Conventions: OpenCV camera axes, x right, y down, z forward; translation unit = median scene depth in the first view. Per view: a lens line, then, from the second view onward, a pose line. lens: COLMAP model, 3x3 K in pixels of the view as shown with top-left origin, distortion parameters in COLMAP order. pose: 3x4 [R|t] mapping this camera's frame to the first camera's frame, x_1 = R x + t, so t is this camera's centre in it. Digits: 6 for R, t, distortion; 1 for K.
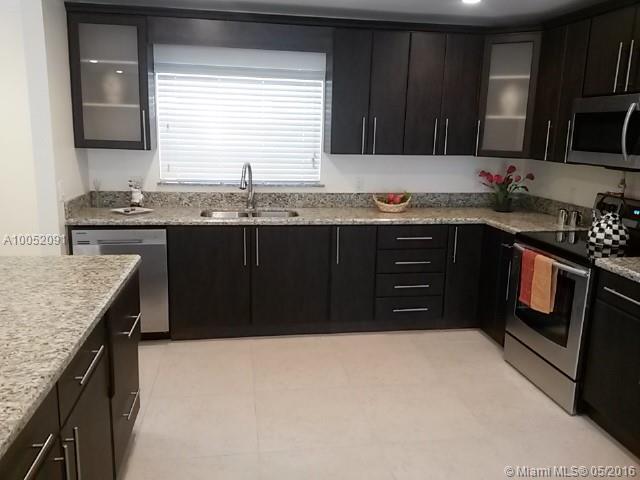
lens RADIAL K [[522.5, 0, 317.9], [0, 522.5, 236.6], [0, 0, 1]] dist [0.131270, -0.229228]
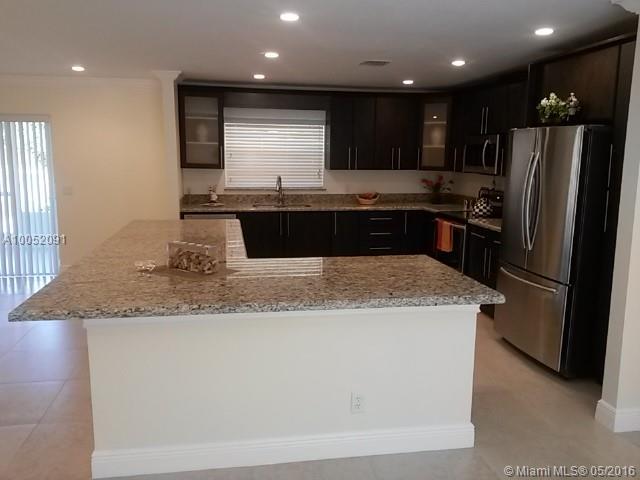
lens RADIAL K [[522.5, 0, 317.9], [0, 522.5, 236.6], [0, 0, 1]] dist [0.131270, -0.229228]
pose [[0.999654, -0.016796, 0.020267, -0.050435], [0.017608, 0.999022, -0.040565, 0.120616], [-0.019566, 0.040908, 0.998971, -0.644187]]
